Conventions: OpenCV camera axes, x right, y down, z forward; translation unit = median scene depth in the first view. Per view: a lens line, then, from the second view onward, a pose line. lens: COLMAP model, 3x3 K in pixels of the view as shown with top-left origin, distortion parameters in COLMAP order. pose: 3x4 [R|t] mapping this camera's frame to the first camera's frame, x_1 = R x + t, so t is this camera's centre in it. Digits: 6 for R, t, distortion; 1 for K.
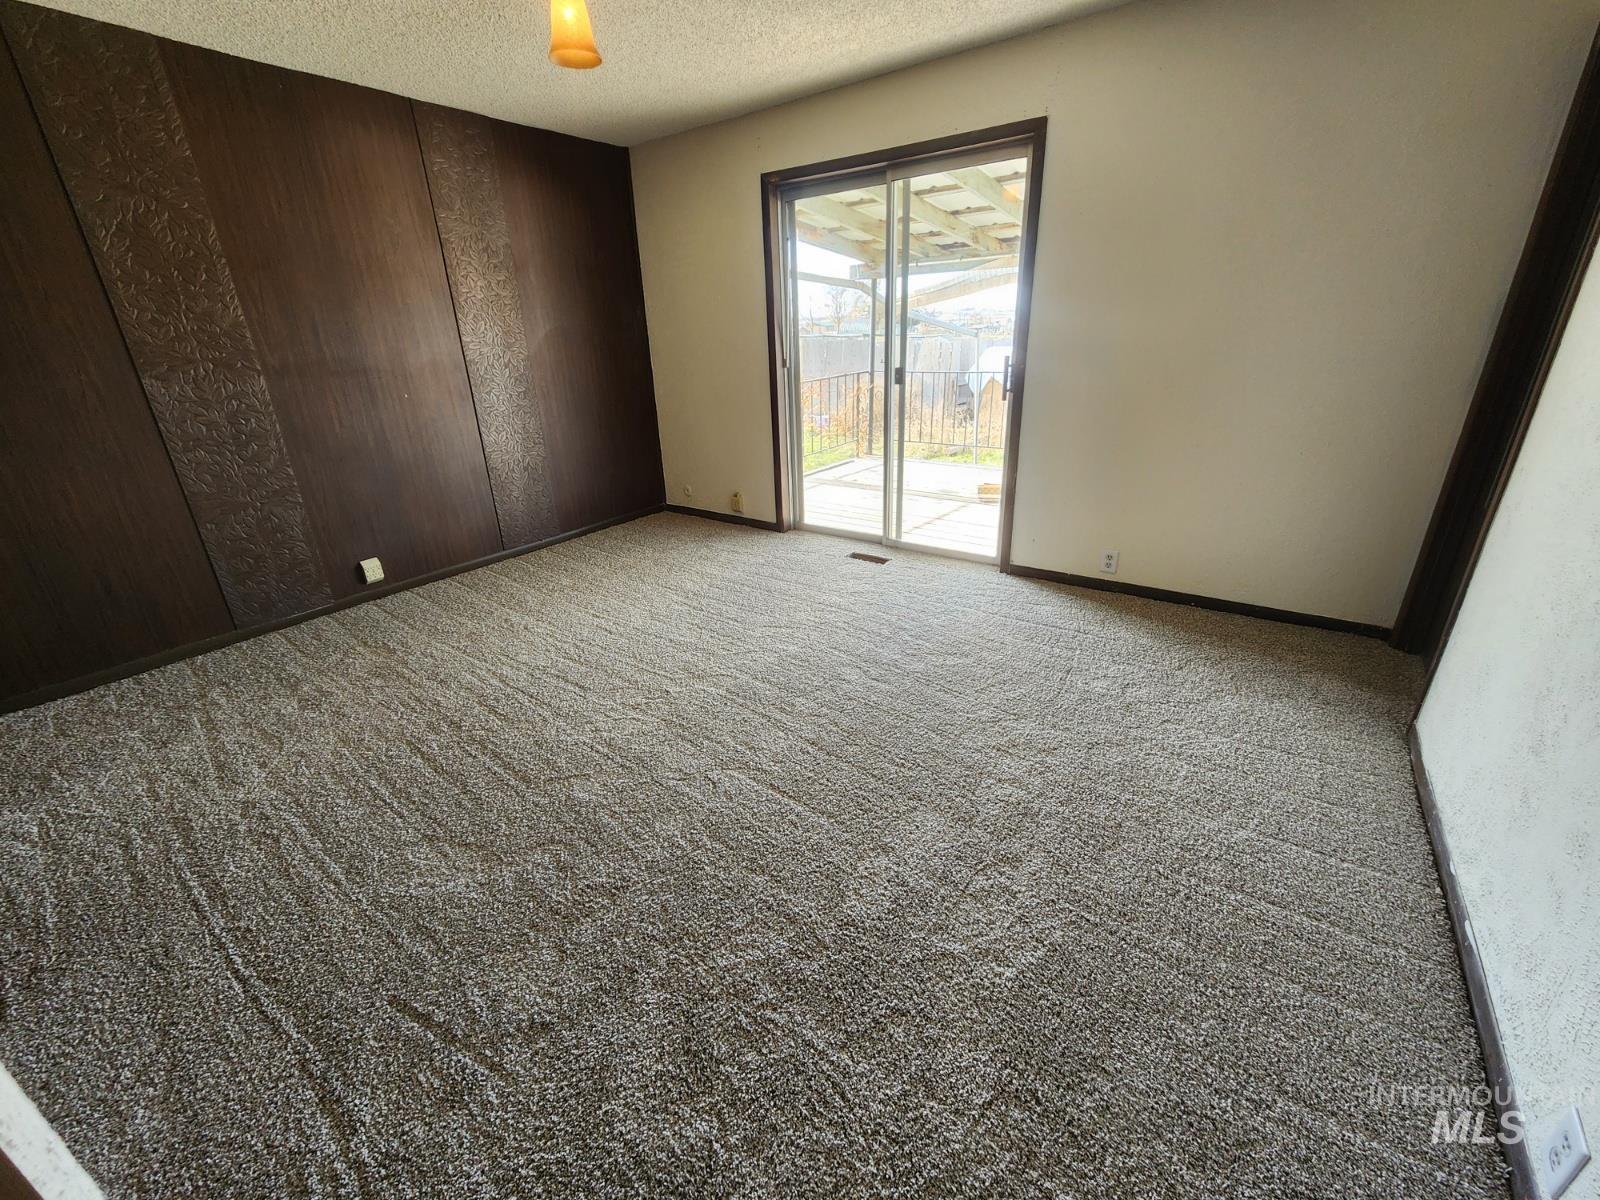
lens RADIAL K [[662.5, 0, 796.4], [0, 662.5, 600.6], [0, 0, 1]] dist [-0.000707, -0.000213]
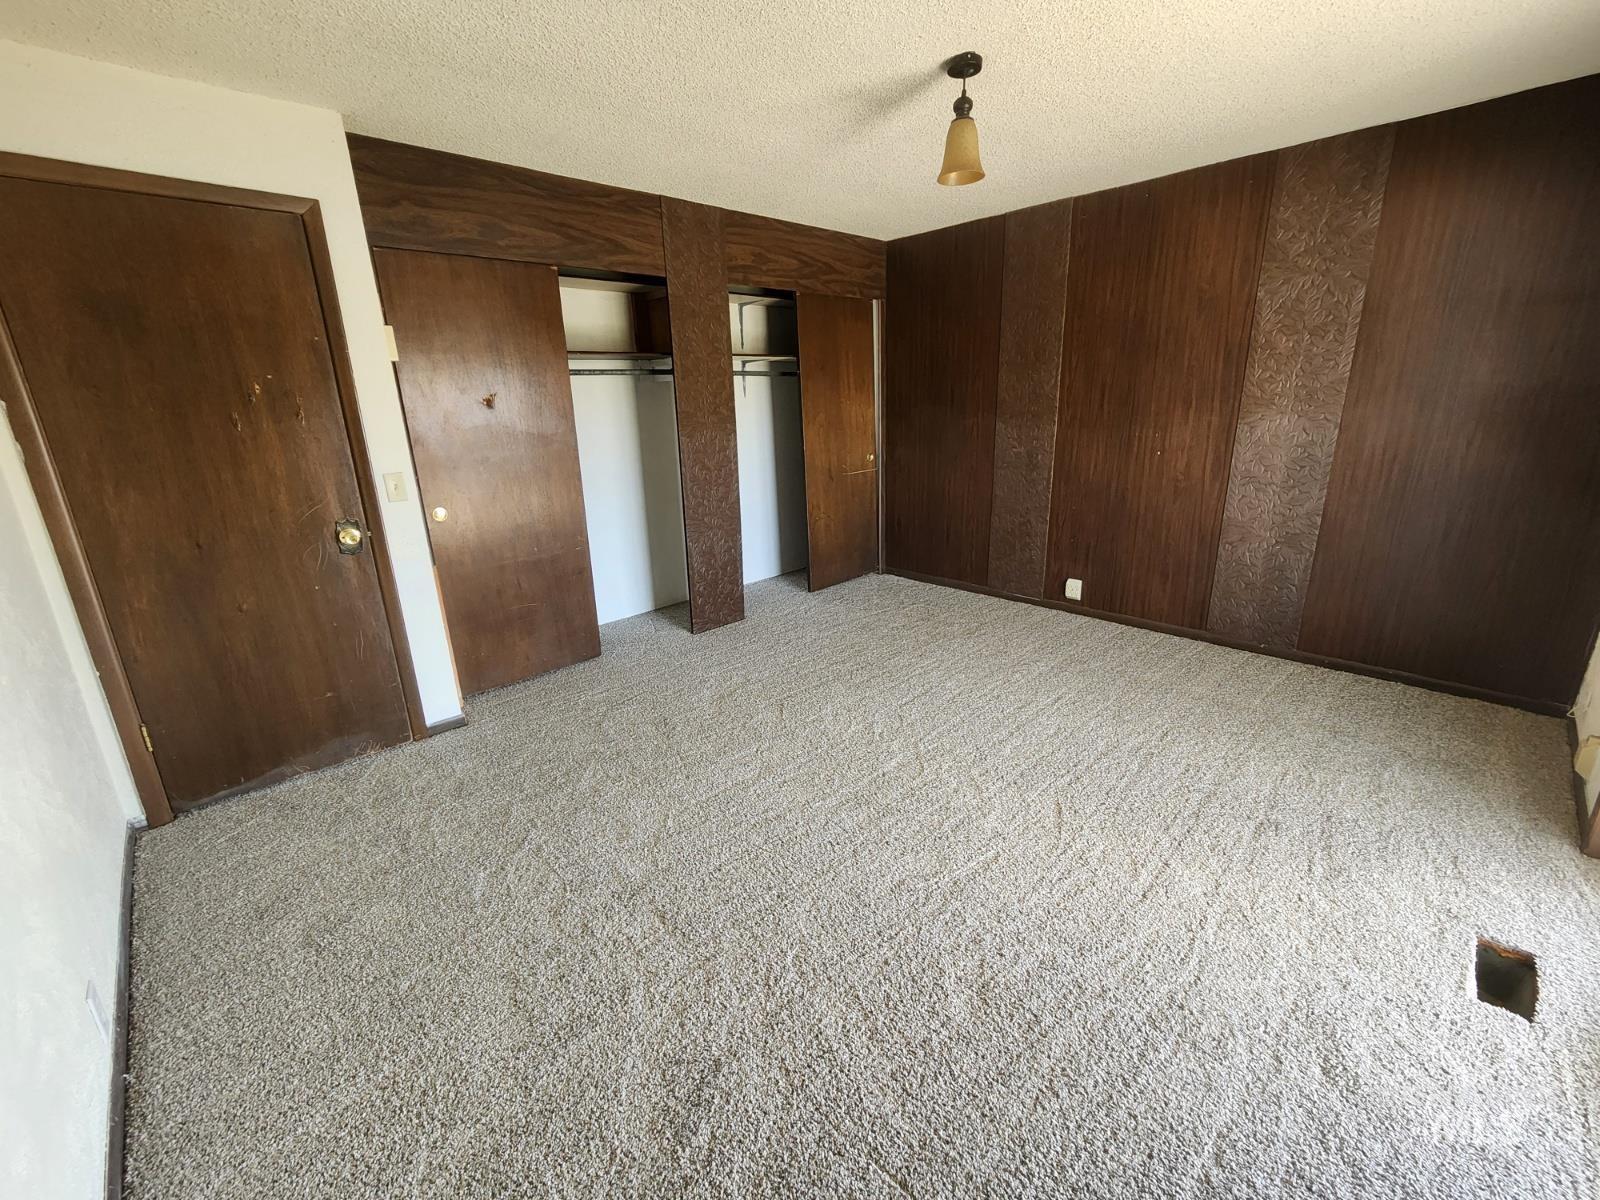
lens RADIAL K [[662.5, 0, 797.4], [0, 662.5, 594.7], [0, 0, 1]] dist [-0.000707, -0.000213]
pose [[-0.189993, 0.319581, -0.928316, 0.560194], [-0.339553, 0.865799, 0.367553, -0.305440], [0.921198, 0.385045, -0.055981, 0.614305]]
